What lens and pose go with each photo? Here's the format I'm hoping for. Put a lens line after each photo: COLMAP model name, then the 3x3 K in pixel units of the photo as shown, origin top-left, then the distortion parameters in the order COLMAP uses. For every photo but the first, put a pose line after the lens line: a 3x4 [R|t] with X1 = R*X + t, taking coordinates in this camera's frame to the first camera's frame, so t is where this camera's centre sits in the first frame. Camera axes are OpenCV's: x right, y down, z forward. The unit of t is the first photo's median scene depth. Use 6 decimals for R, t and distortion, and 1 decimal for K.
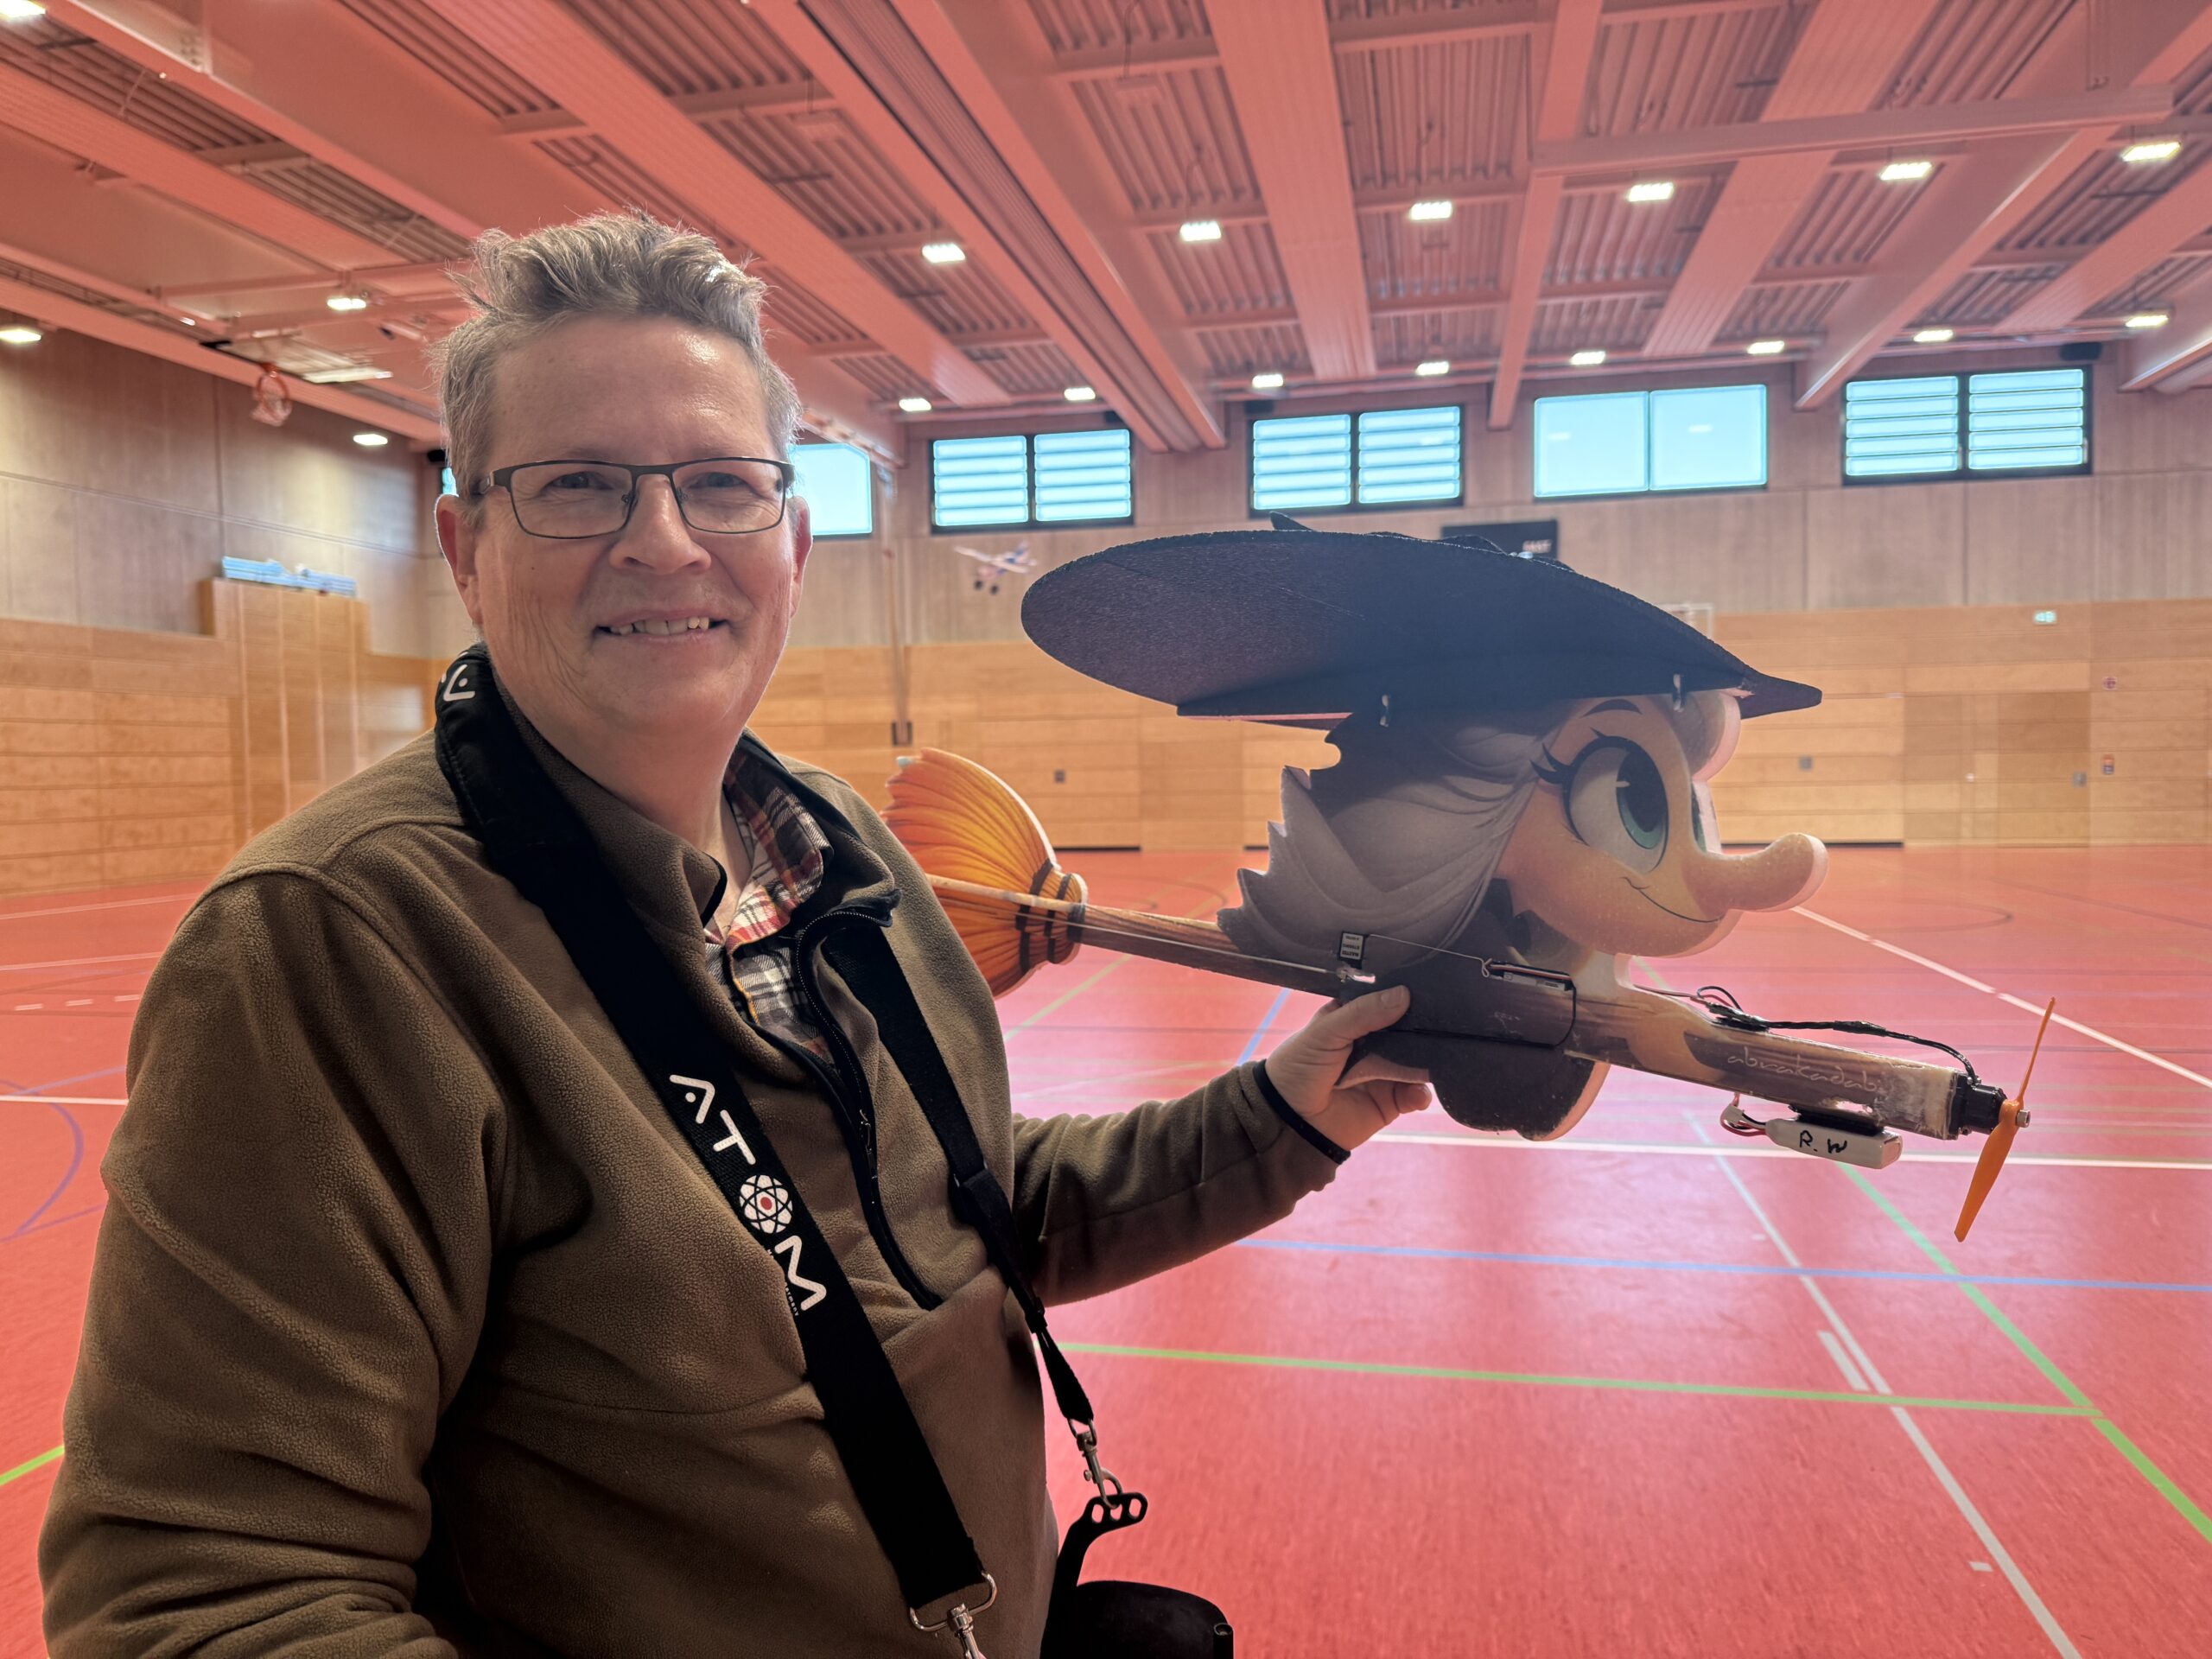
lens RADIAL K [[1552.9, 0, 1086.3], [0, 1552.9, 856.8], [0, 0, 1]] dist [0.025758, -0.035105]
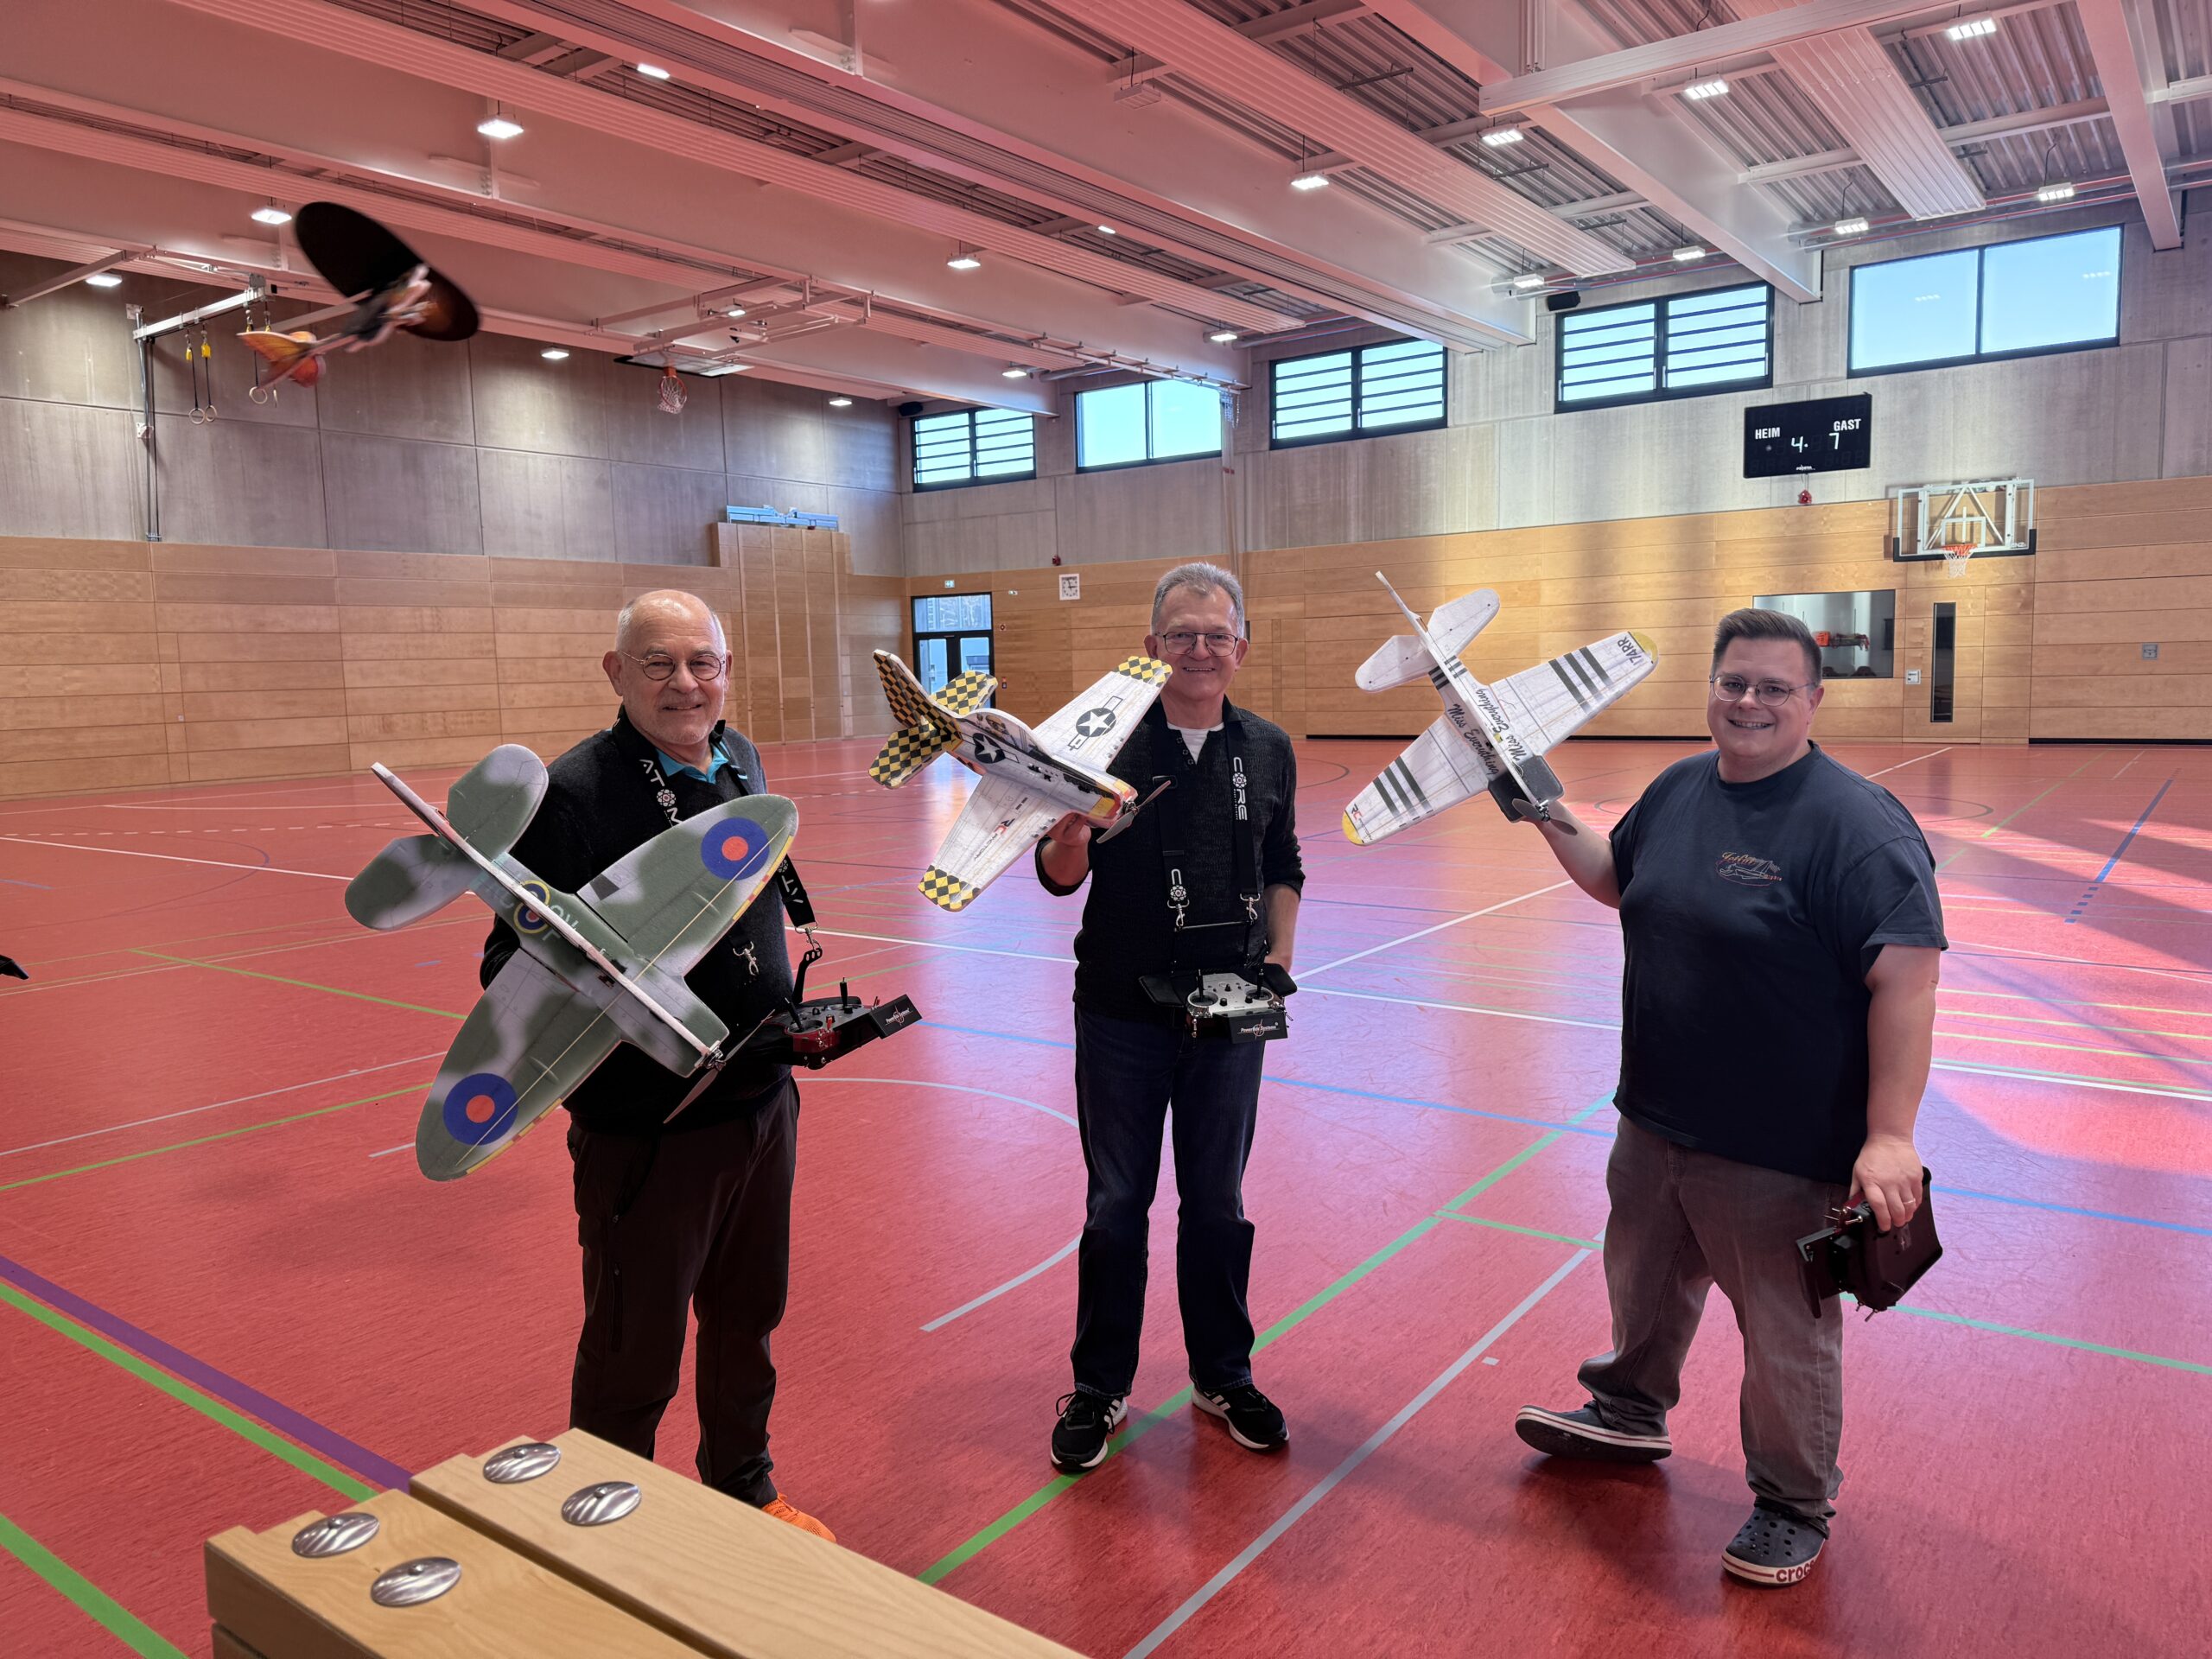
lens RADIAL K [[1552.9, 0, 1115.2], [0, 1552.9, 829.0], [0, 0, 1]] dist [0.025758, -0.035105]
pose [[0.908279, 0.038412, -0.416598, 0.299982], [-0.015409, 0.998172, 0.058441, -0.001896], [0.418082, -0.046661, 0.907210, -0.062822]]
